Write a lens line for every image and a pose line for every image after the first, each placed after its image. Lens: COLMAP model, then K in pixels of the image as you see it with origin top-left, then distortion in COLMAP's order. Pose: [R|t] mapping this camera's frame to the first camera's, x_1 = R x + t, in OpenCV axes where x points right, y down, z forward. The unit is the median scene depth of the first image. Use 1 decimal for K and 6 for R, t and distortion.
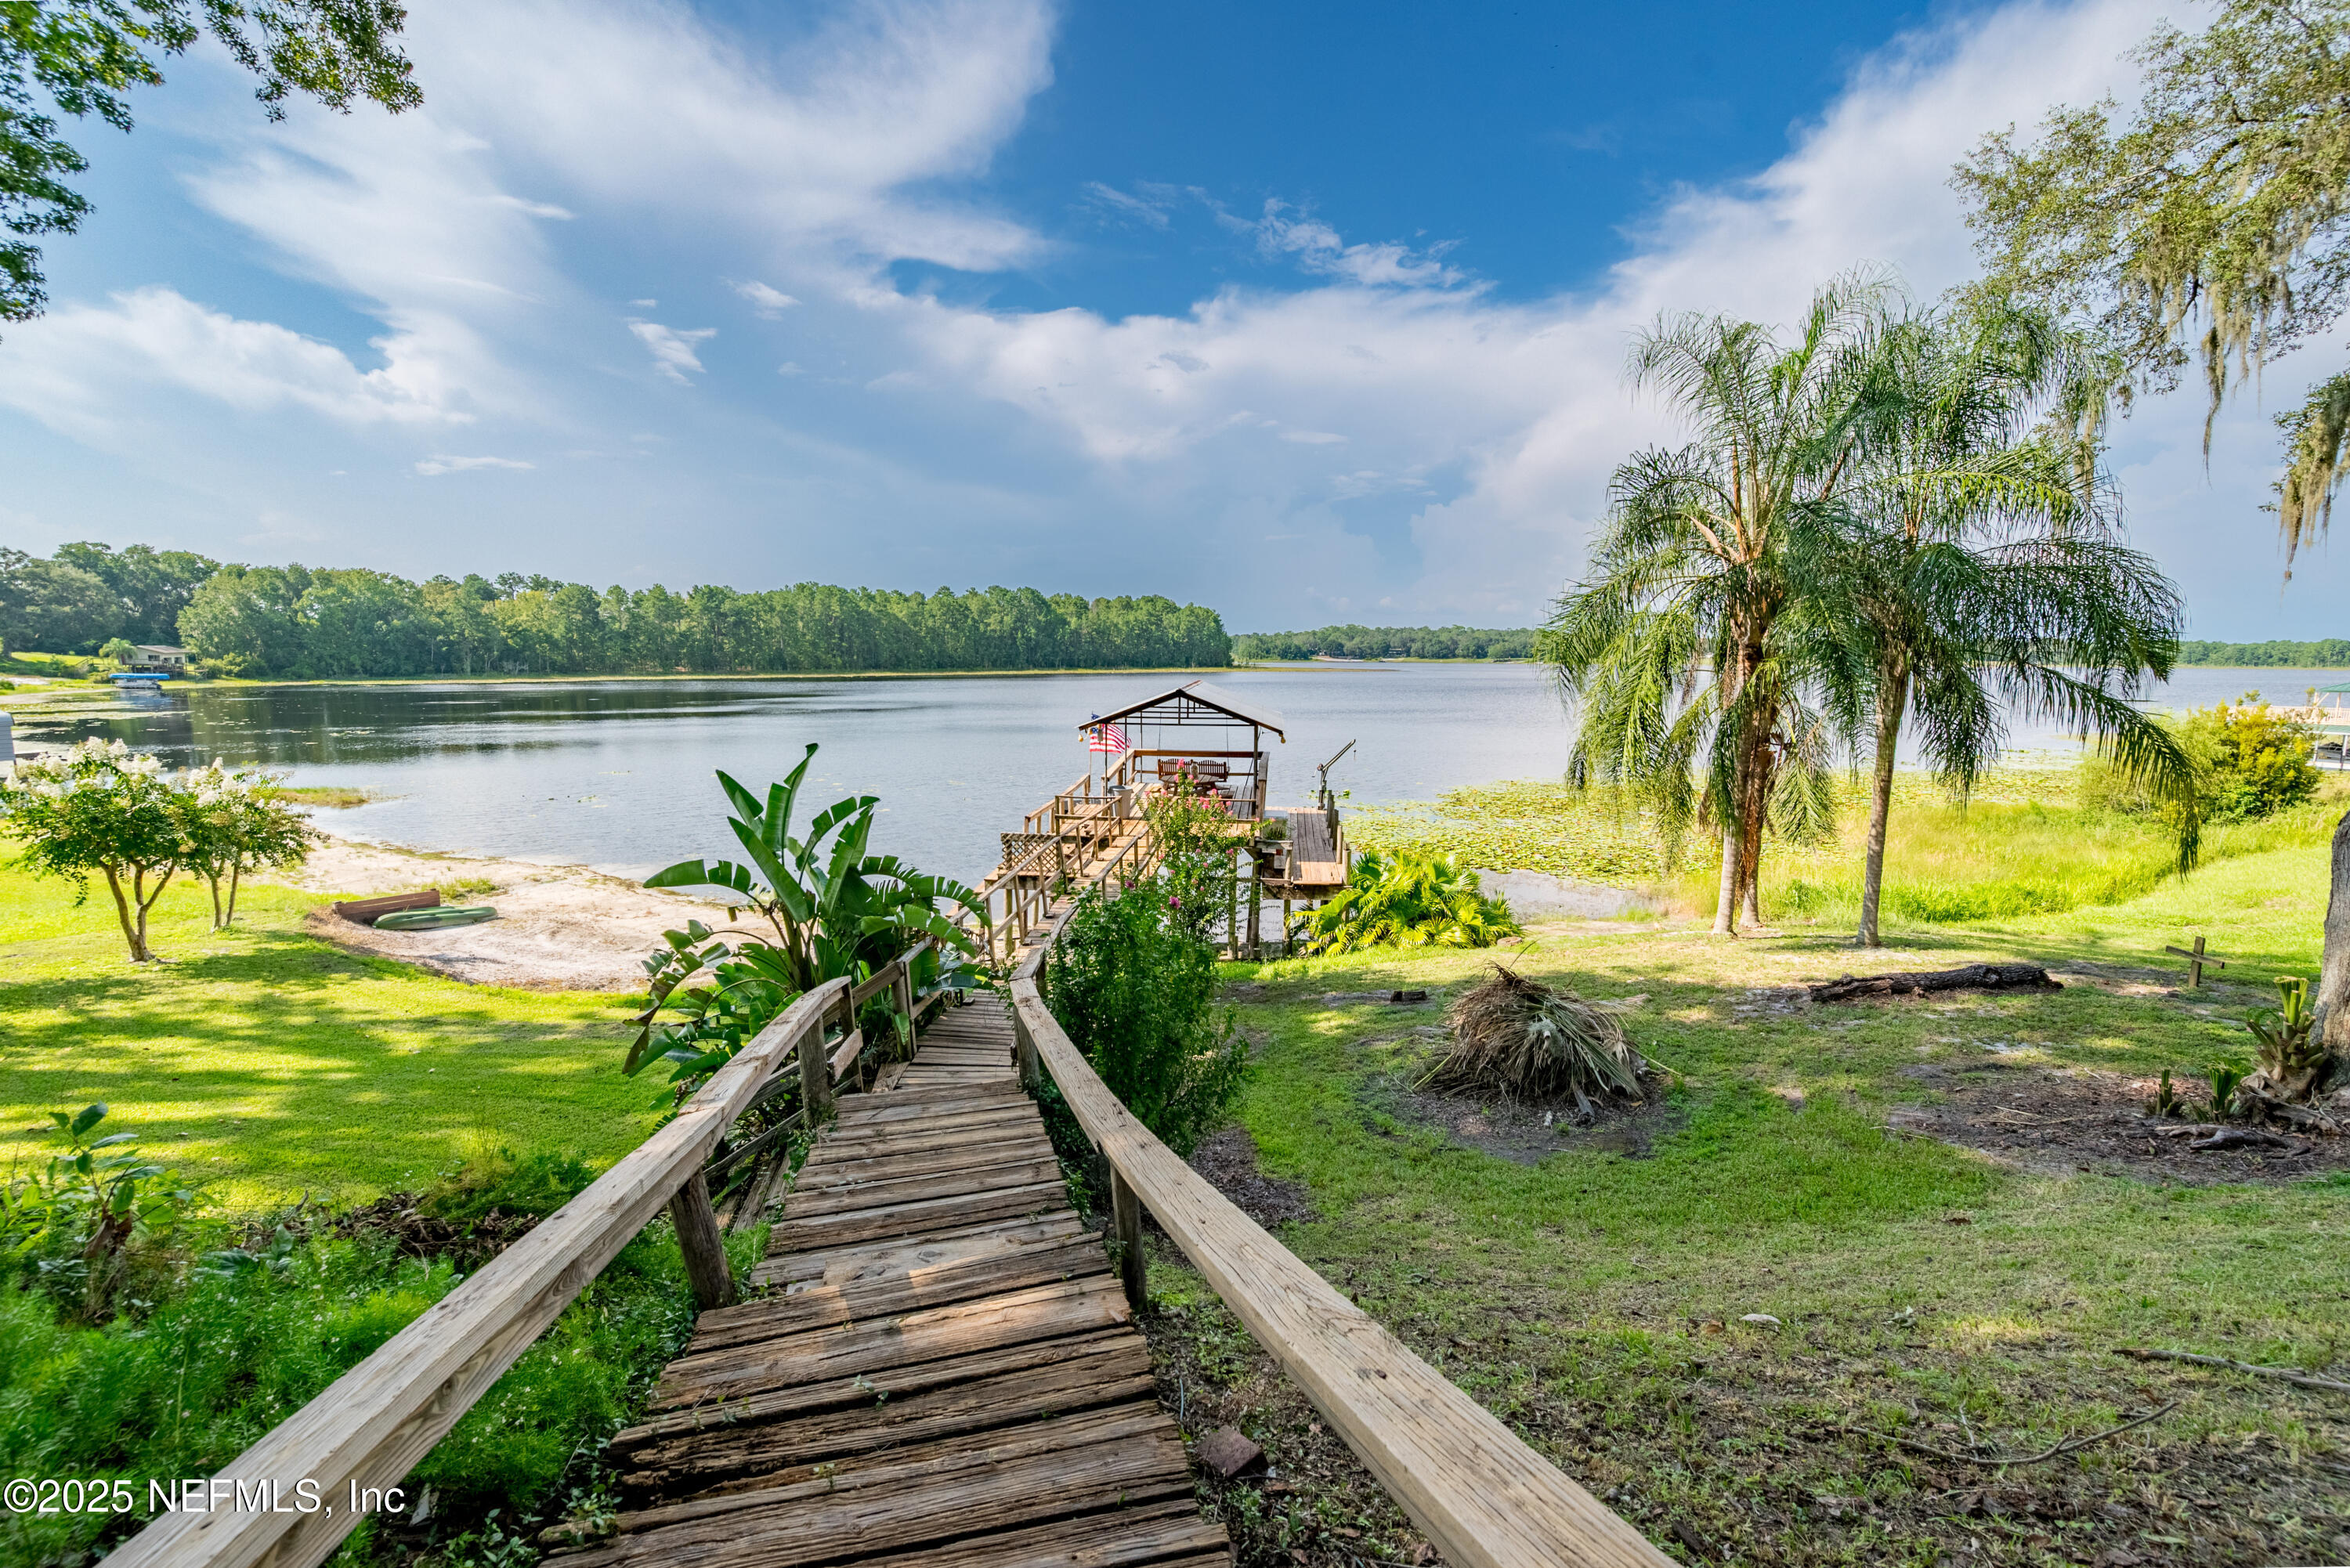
lens RADIAL K [[959.9, 0, 1163.3], [0, 959.9, 780.8], [0, 0, 1]] dist [-0.008940, -0.002129]
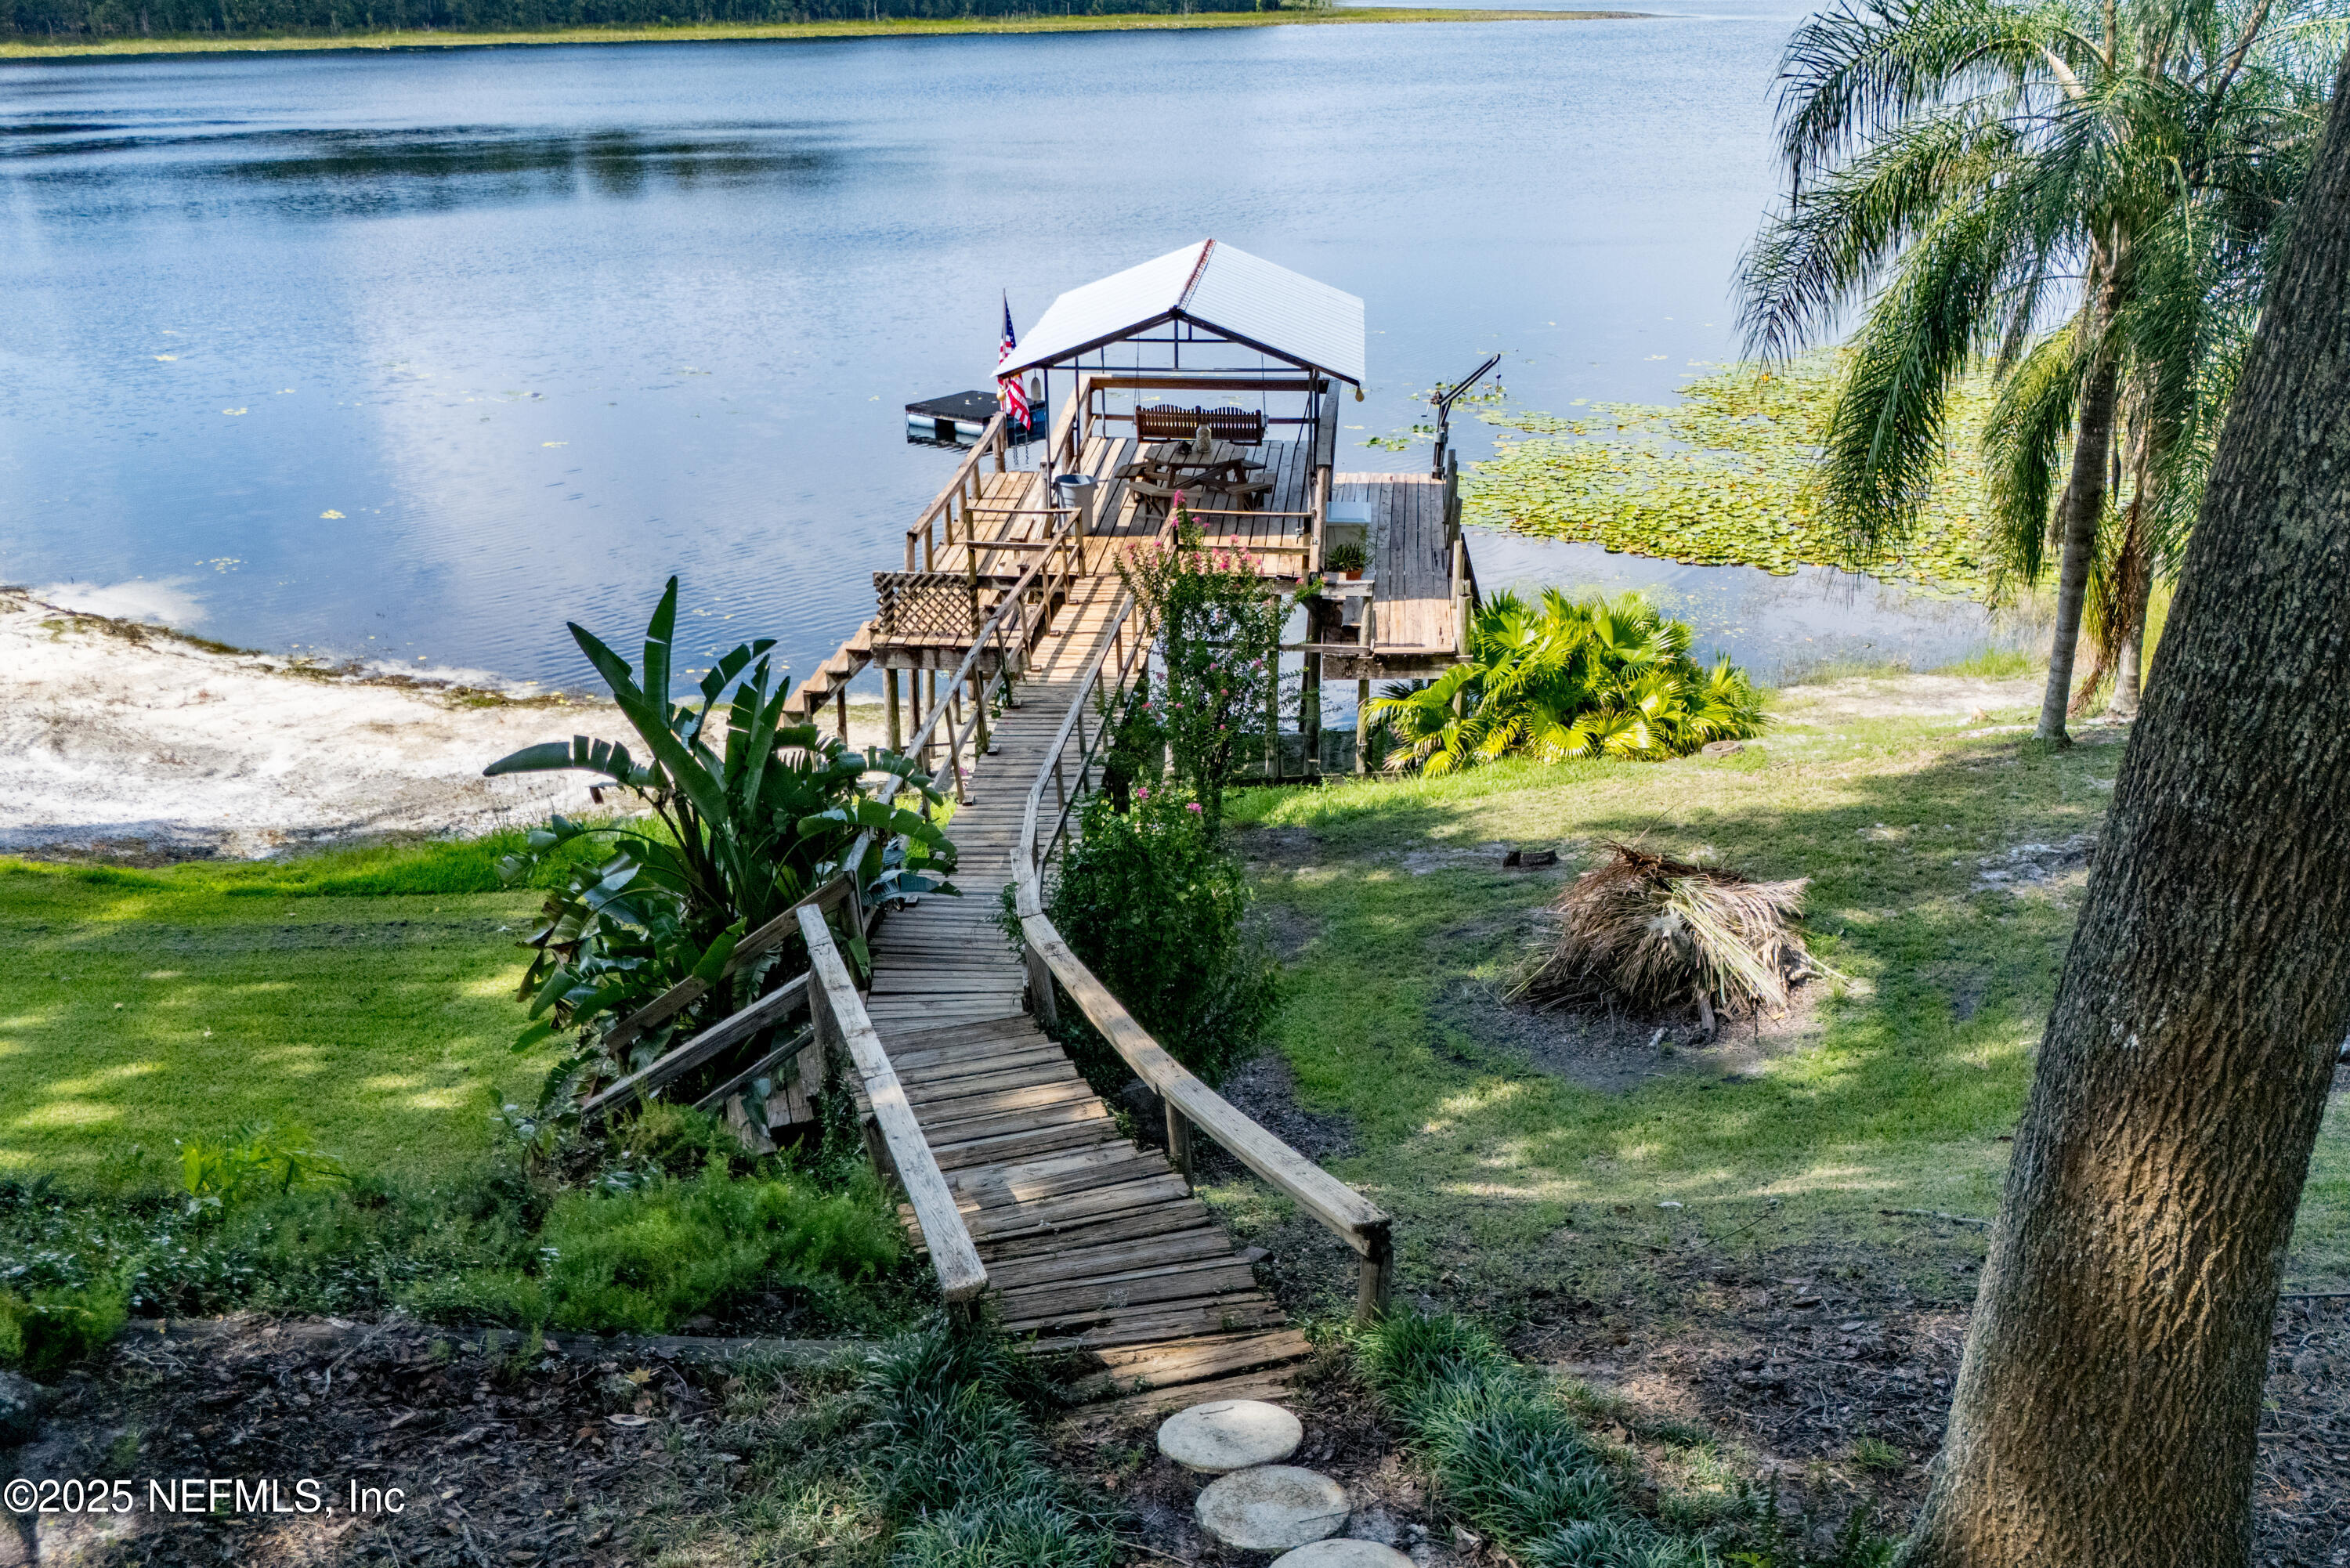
lens RADIAL K [[2094.7, 0, 1189.2], [0, 2094.7, 840.6], [0, 0, 1]] dist [0.071299, -0.073835]
pose [[0.999409, -0.023652, 0.024941, -0.024854], [0.016509, 0.966735, 0.255246, -0.198901], [-0.030149, -0.254683, 0.966555, -0.493687]]
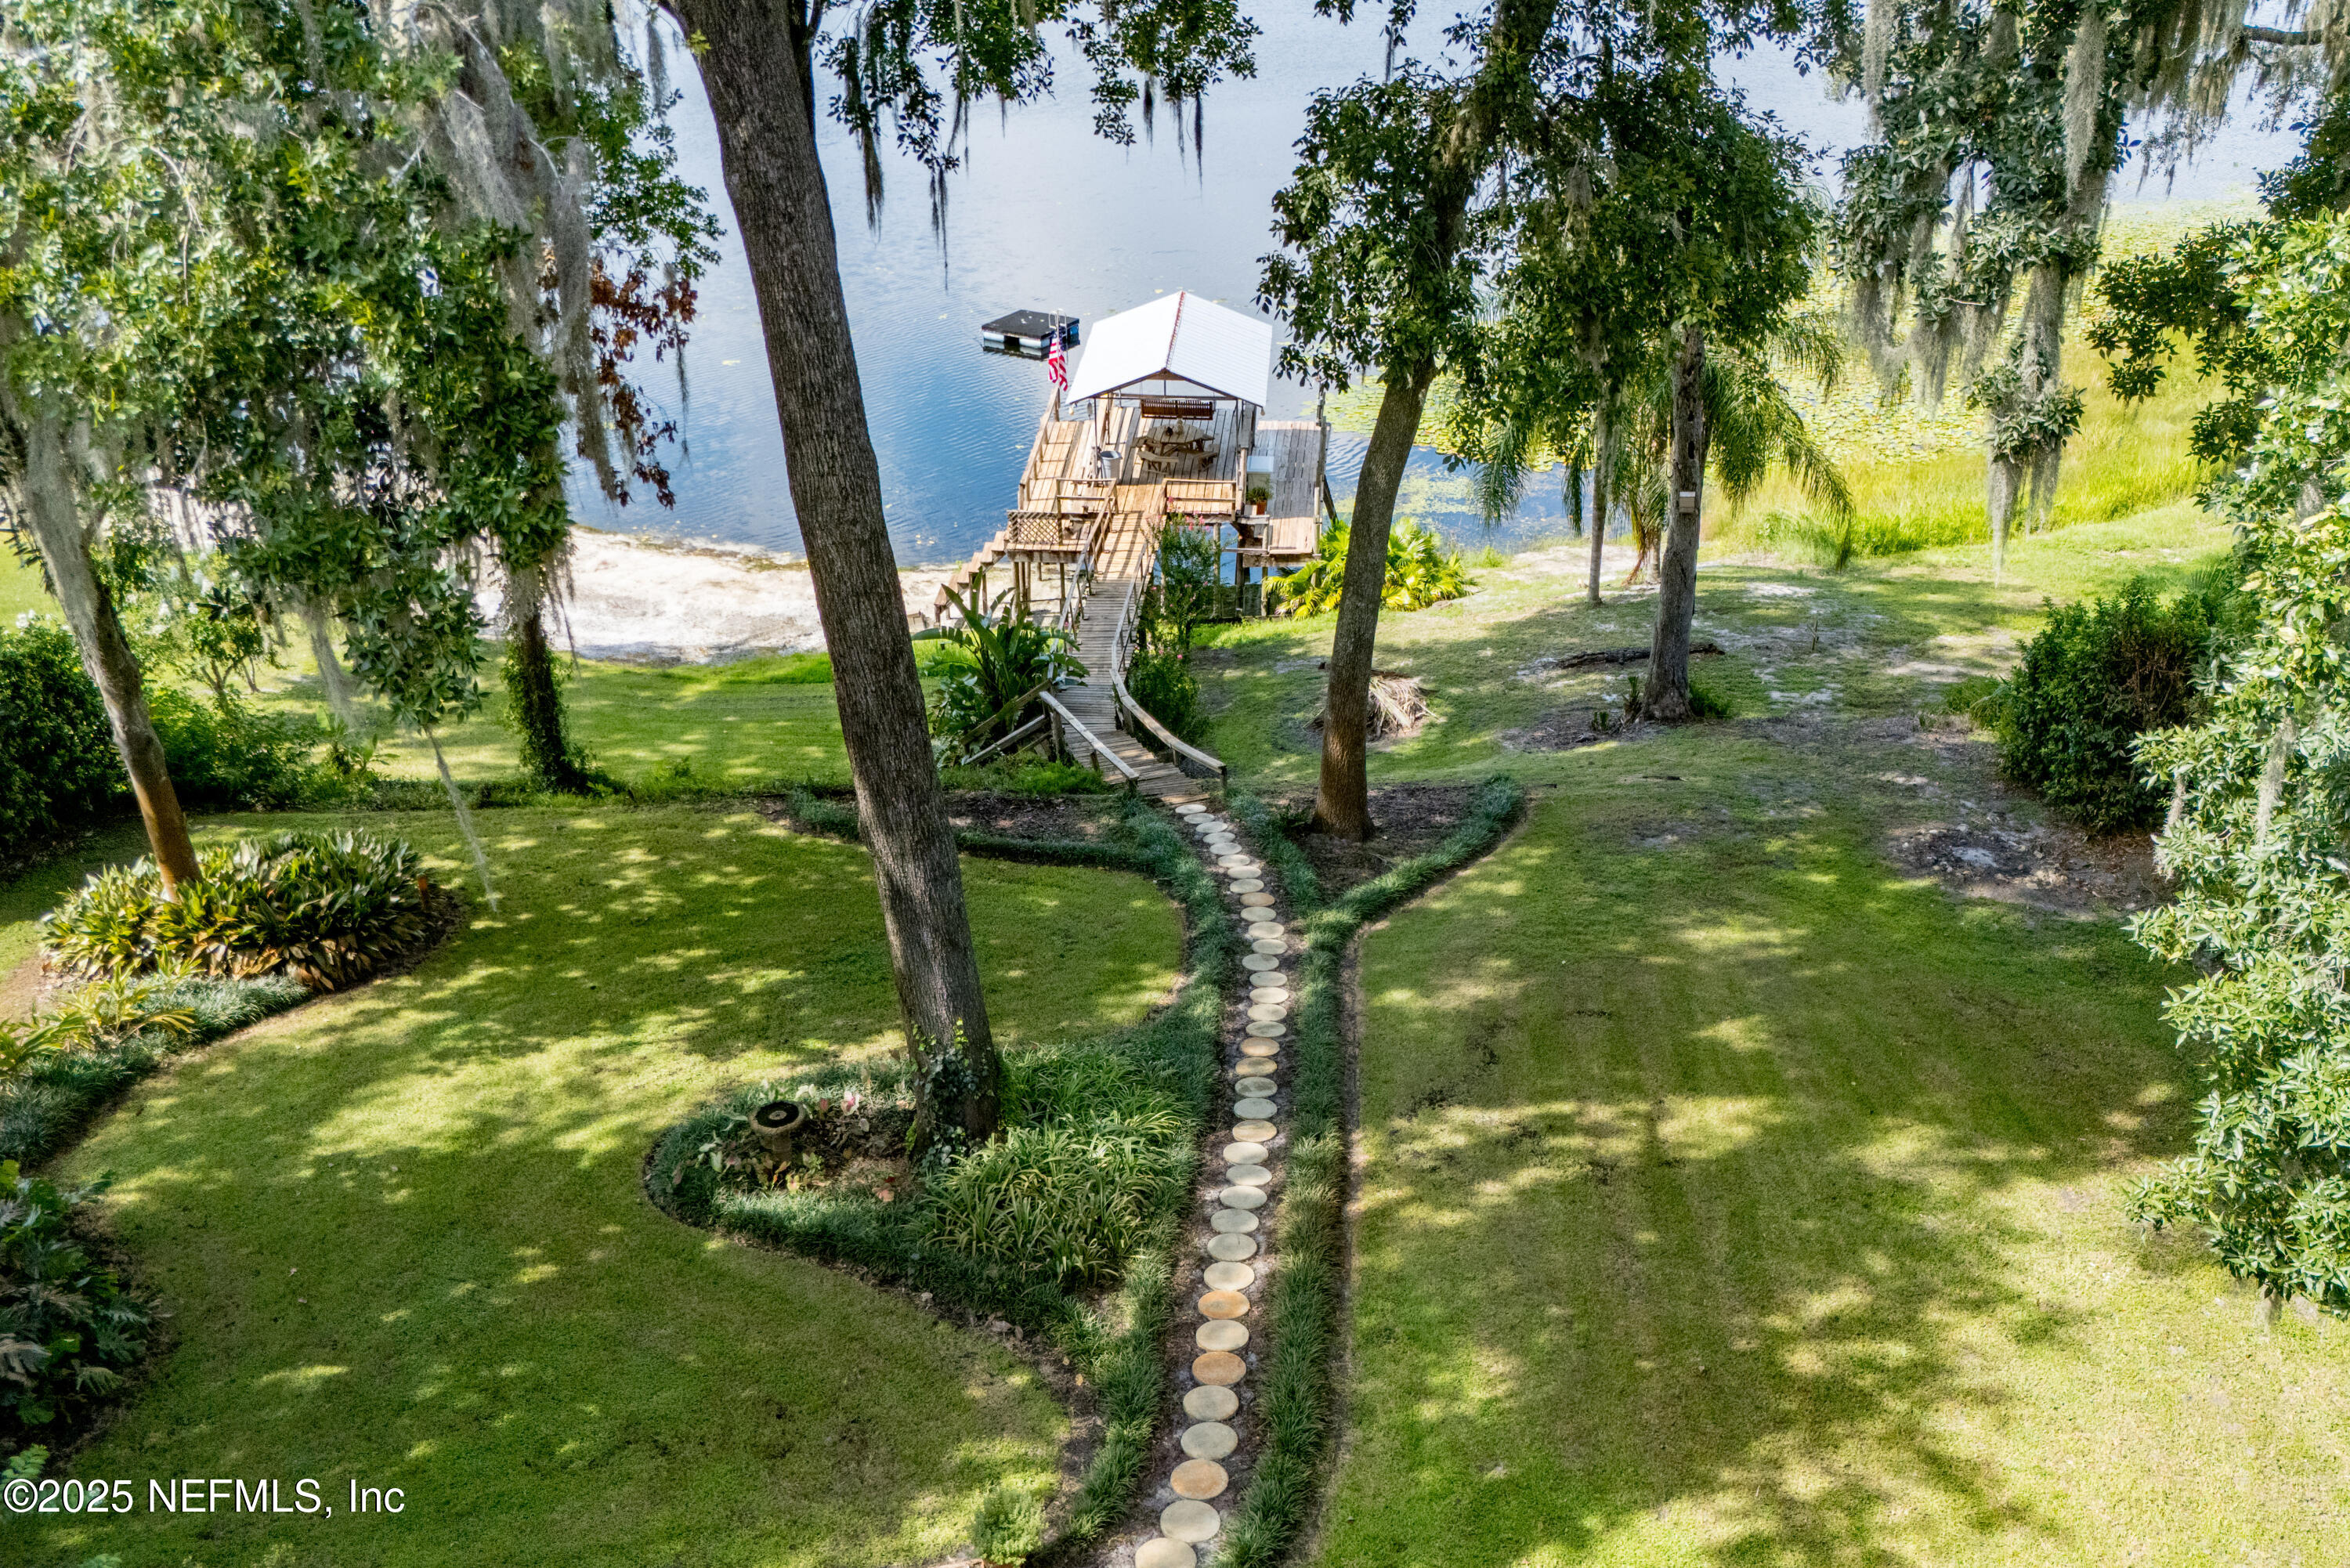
lens RADIAL K [[2094.7, 0, 1155.1], [0, 2094.7, 783.4], [0, 0, 1]] dist [0.071299, -0.073835]
pose [[0.999296, -0.032519, 0.018715, -0.097830], [0.024340, 0.941465, 0.336231, -0.830050], [-0.028553, -0.335539, 0.941593, -2.500756]]
